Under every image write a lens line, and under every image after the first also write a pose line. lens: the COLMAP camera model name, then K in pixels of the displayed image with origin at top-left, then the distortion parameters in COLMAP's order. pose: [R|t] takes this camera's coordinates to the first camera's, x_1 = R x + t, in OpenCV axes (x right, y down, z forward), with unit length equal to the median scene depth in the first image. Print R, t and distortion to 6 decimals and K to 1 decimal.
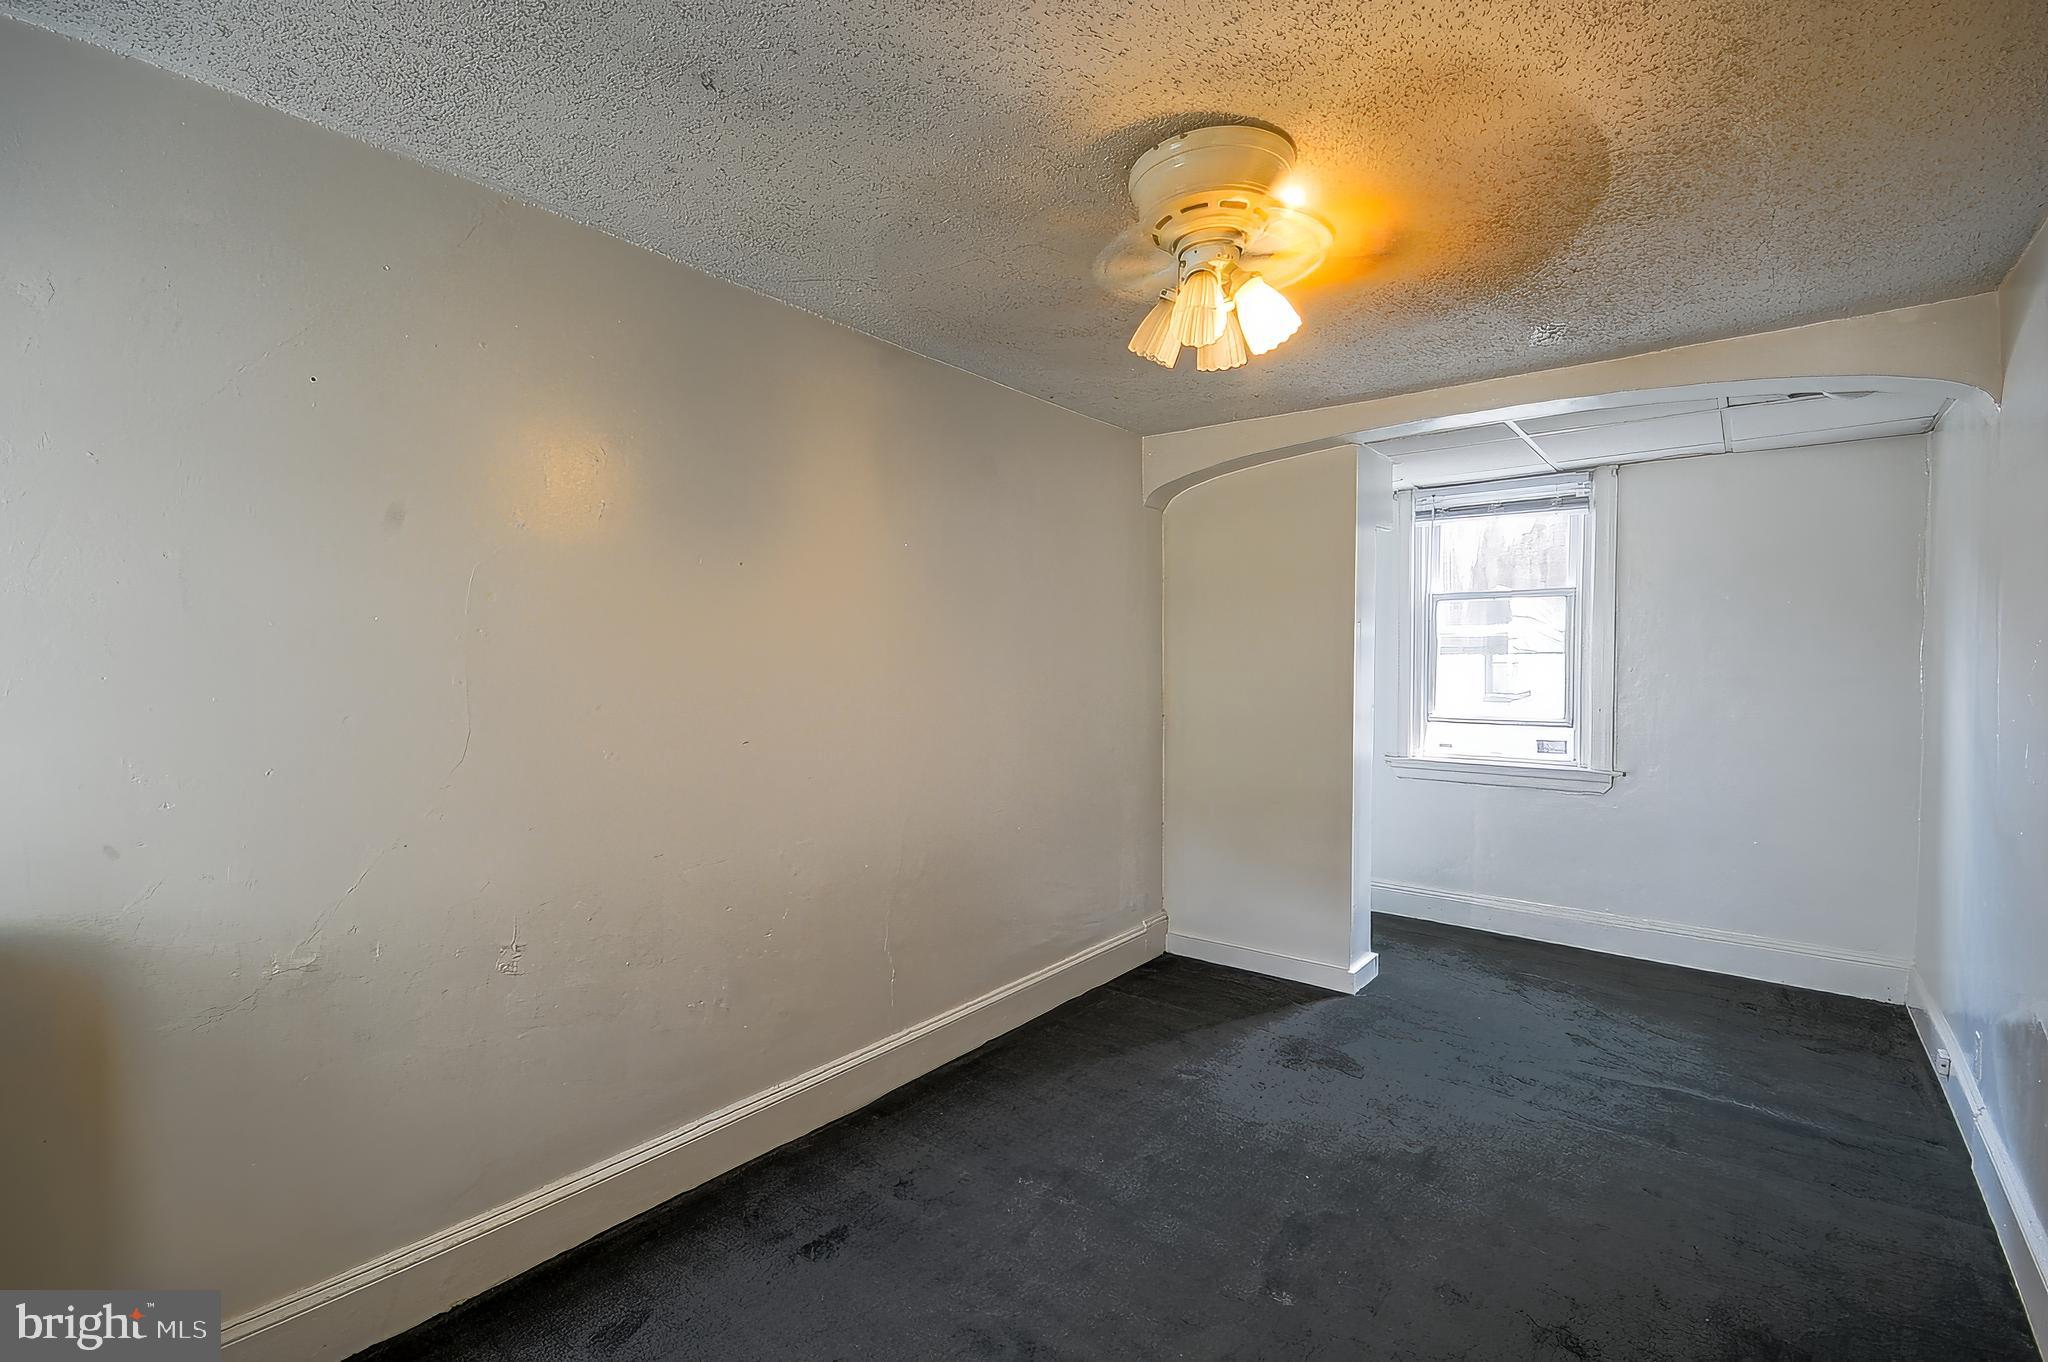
lens RADIAL K [[907.4, 0, 1014.9], [0, 907.4, 684.1], [0, 0, 1]] dist [0.017041, -0.015266]
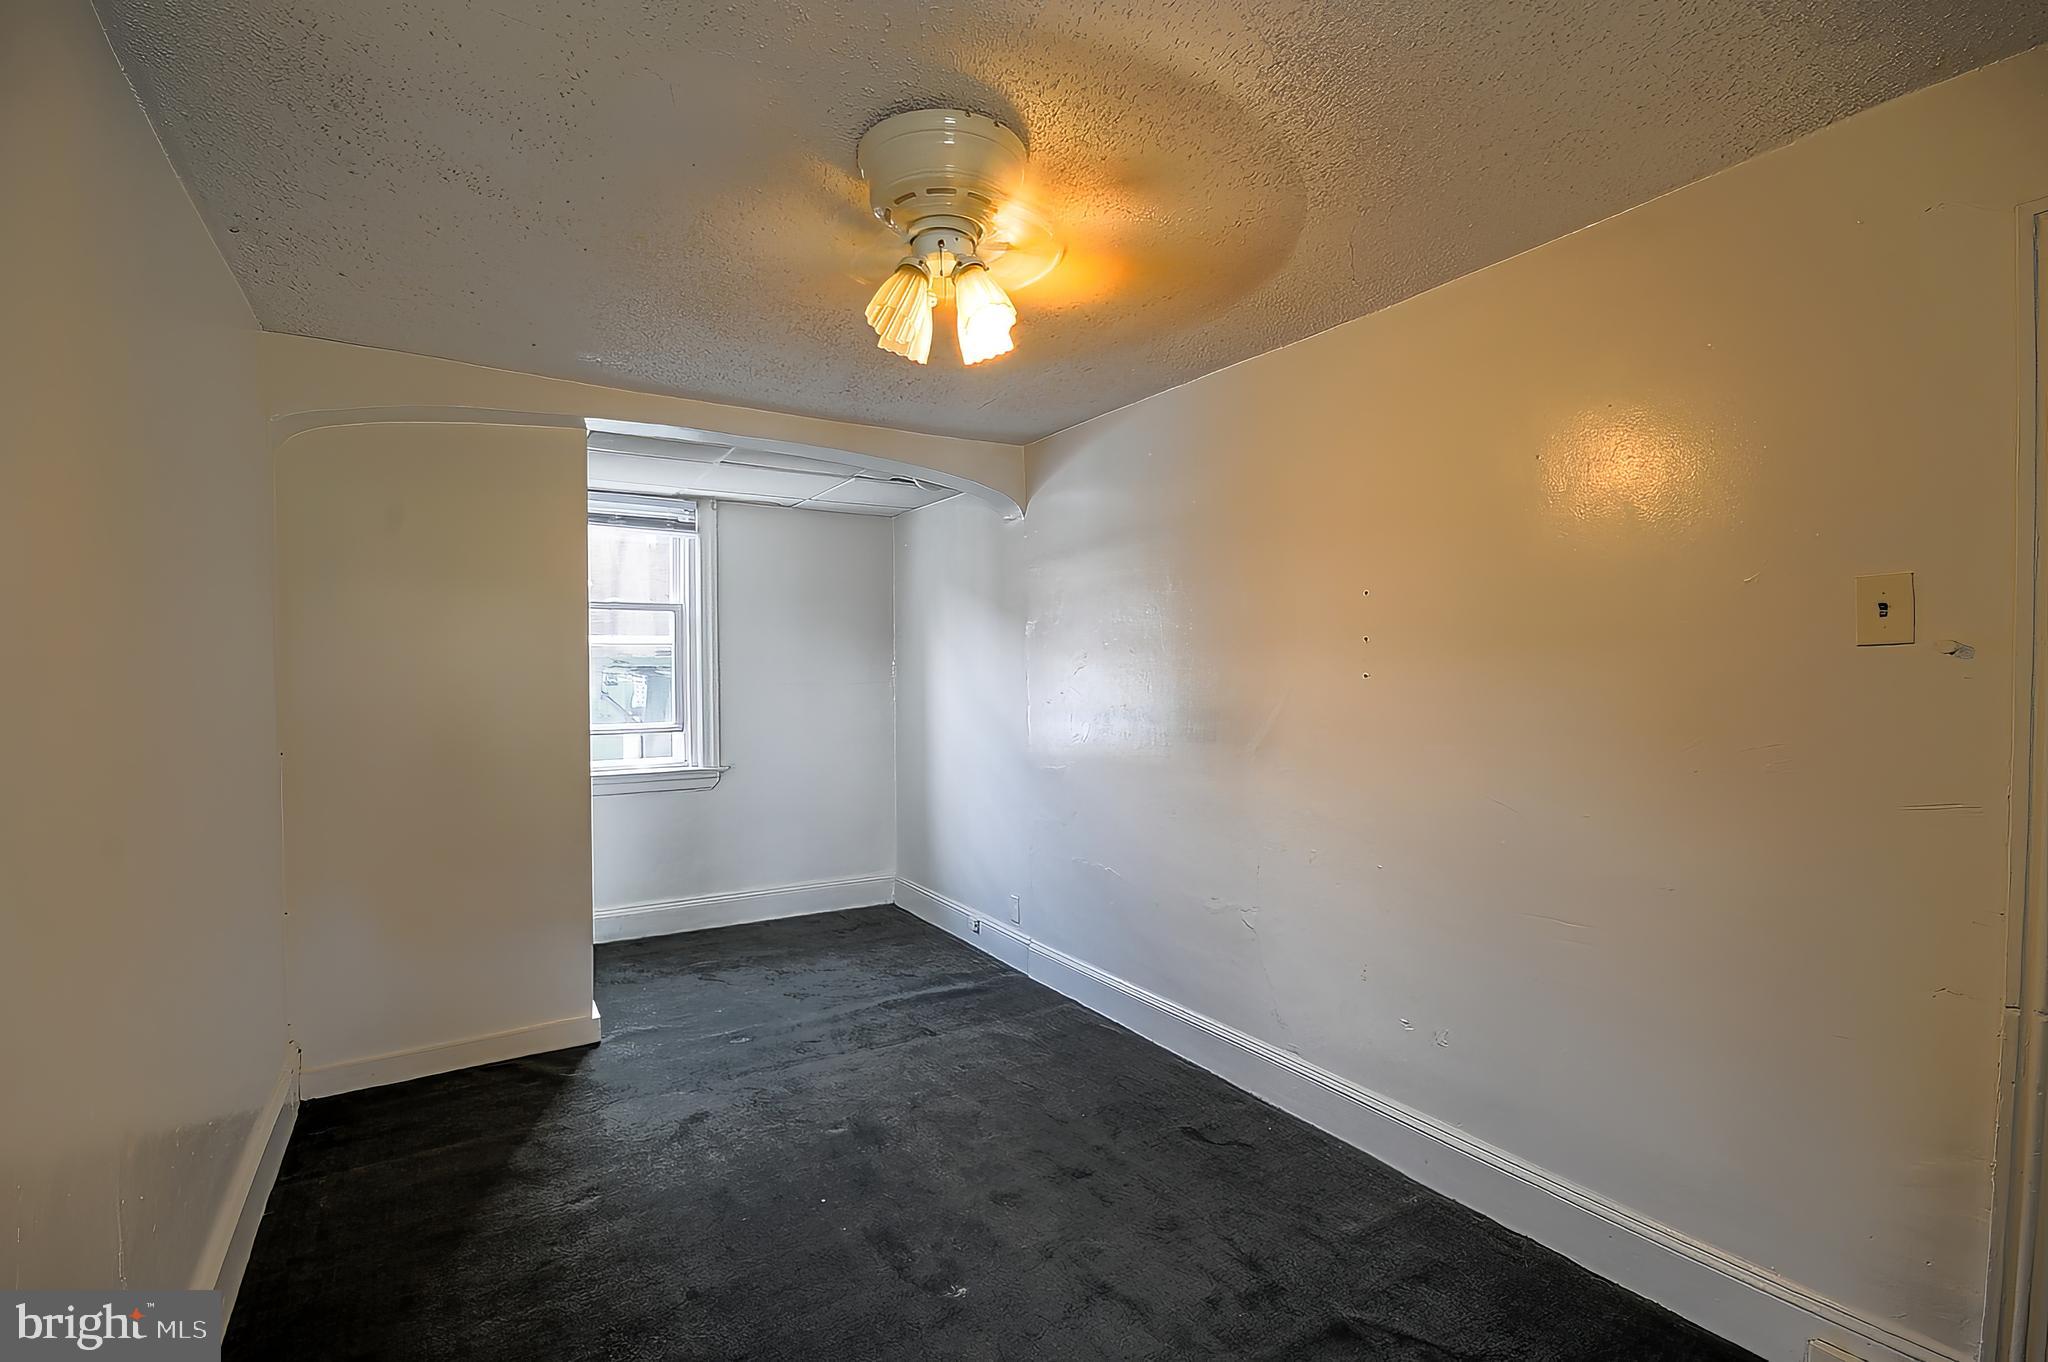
lens RADIAL K [[907.4, 0, 1014.9], [0, 907.4, 684.1], [0, 0, 1]] dist [0.017041, -0.015266]
pose [[0.338027, -0.018896, 0.940947, -0.334588], [0.031772, 0.999458, 0.008658, -0.007203], [-0.940600, 0.026969, 0.338444, 0.303310]]
